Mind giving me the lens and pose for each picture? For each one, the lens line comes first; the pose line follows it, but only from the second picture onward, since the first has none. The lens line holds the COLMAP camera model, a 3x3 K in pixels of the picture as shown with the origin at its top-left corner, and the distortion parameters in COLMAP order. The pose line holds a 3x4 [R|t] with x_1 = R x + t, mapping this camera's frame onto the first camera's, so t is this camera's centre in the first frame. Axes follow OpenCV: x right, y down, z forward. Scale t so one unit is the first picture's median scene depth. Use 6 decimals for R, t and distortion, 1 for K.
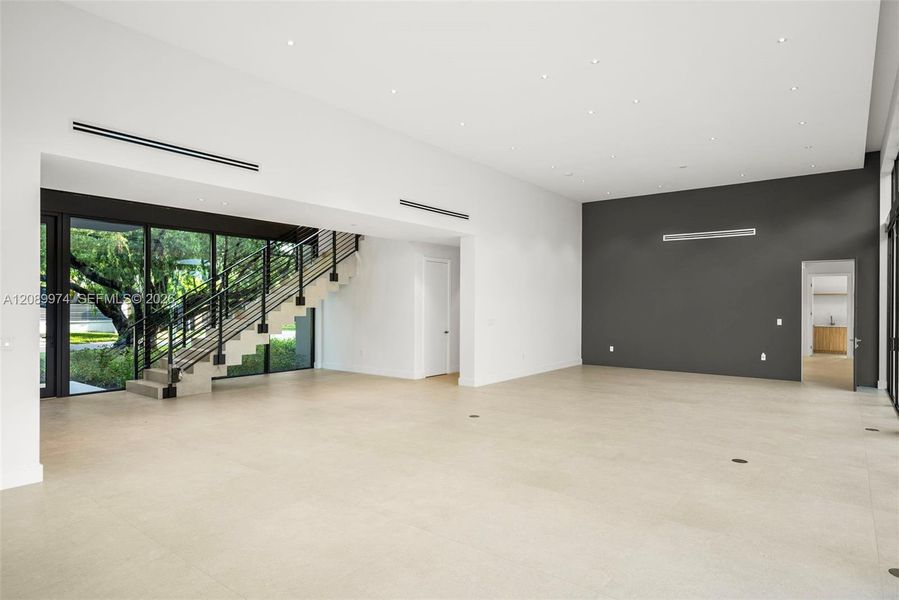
lens RADIAL K [[529.8, 0, 431.8], [0, 529.8, 304.3], [0, 0, 1]] dist [-0.002801, -0.000398]
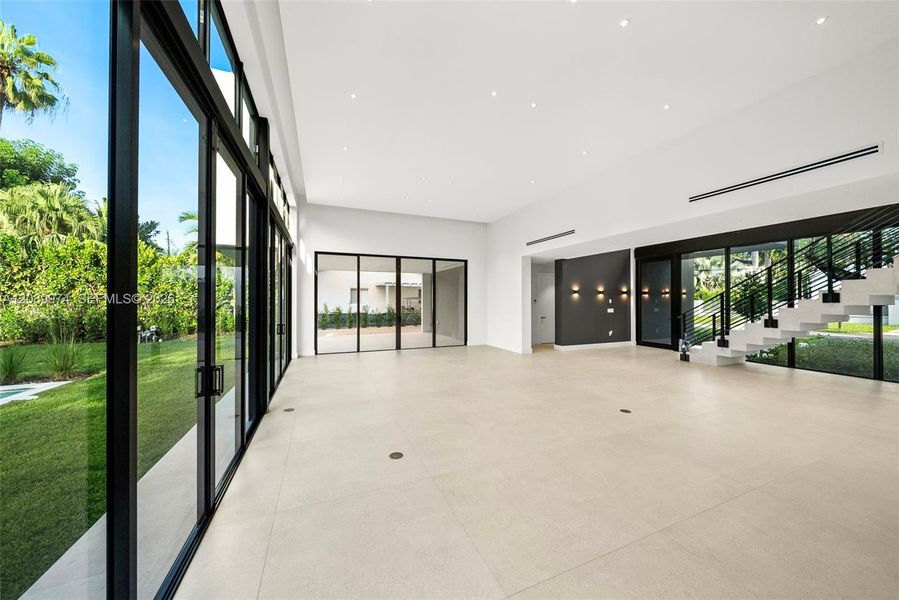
lens RADIAL K [[311.4, 0, 449.5], [0, 311.4, 300.0], [0, 0, 1]] dist [-0.007168, -0.000084]
pose [[-0.496658, -0.004027, -0.867937, 0.602161], [0.000329, 0.999988, -0.004828, 0.000625], [0.867946, -0.002683, -0.496651, 0.792529]]
